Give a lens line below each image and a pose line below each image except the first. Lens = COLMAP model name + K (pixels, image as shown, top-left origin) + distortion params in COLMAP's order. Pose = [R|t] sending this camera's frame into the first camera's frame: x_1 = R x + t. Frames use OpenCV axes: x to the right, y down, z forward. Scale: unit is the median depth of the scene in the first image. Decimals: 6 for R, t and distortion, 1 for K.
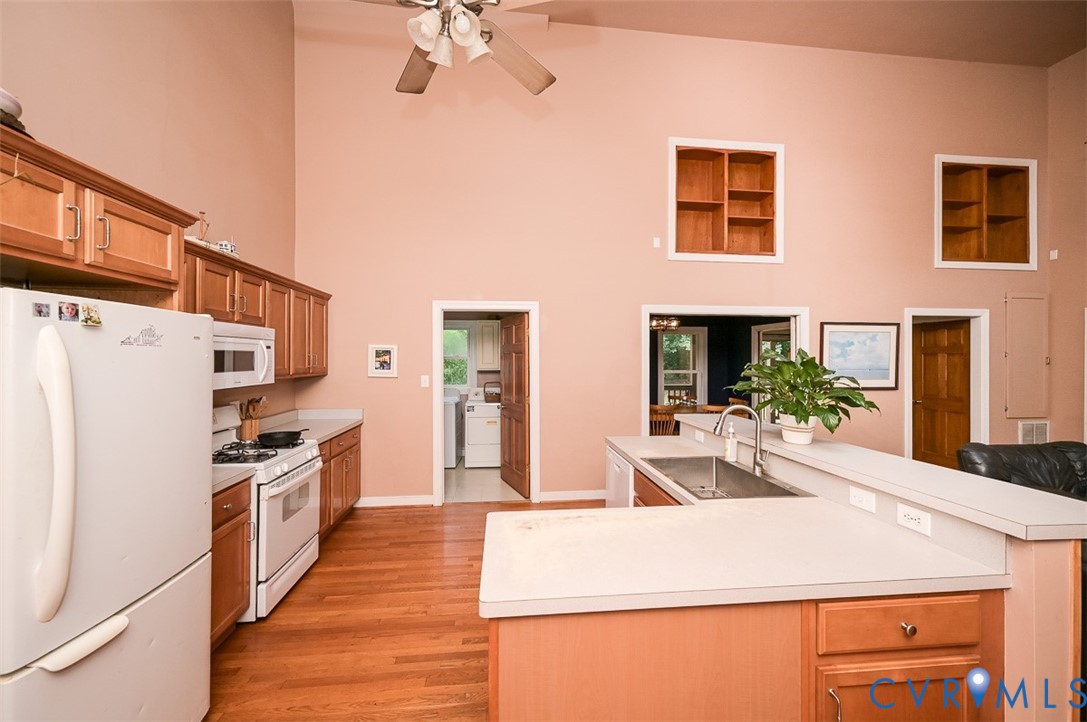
lens RADIAL K [[435.6, 0, 544.6], [0, 435.6, 360.0], [0, 0, 1]] dist [0.000637, 0.000097]
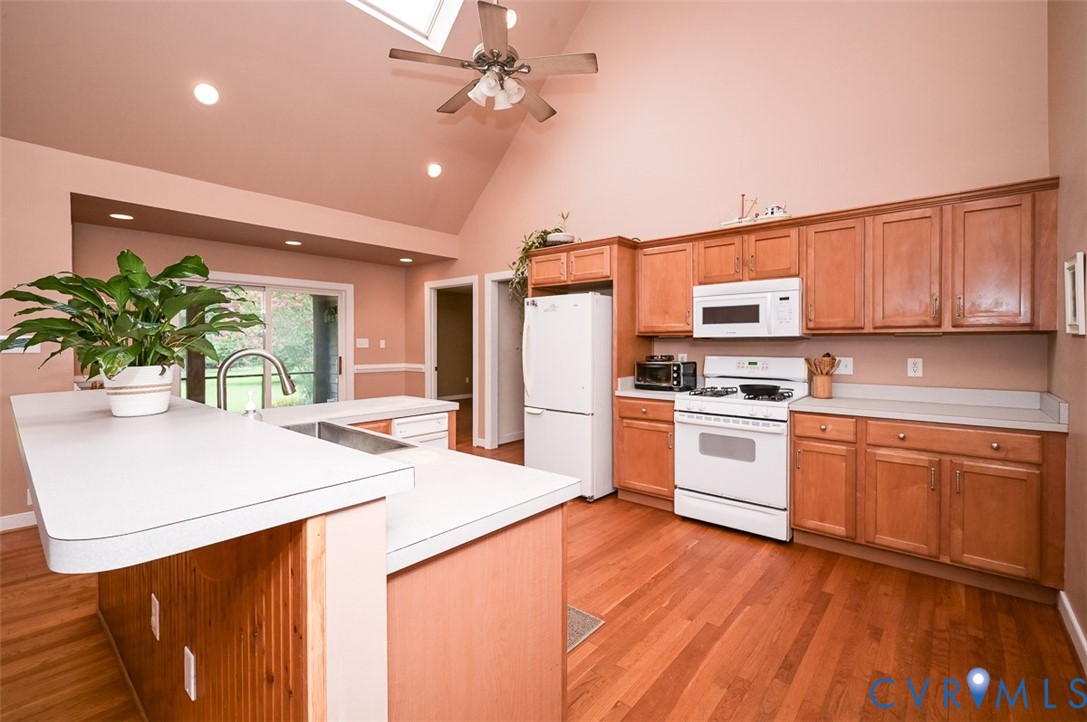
lens RADIAL K [[473.5, 0, 544.4], [0, 473.5, 353.4], [0, 0, 1]] dist [0.000012, 0.000039]
pose [[-0.732930, 0.003417, -0.680295, 0.300929], [-0.008262, 0.999869, 0.013923, 0.052392], [0.680253, 0.015825, -0.732806, 0.901166]]
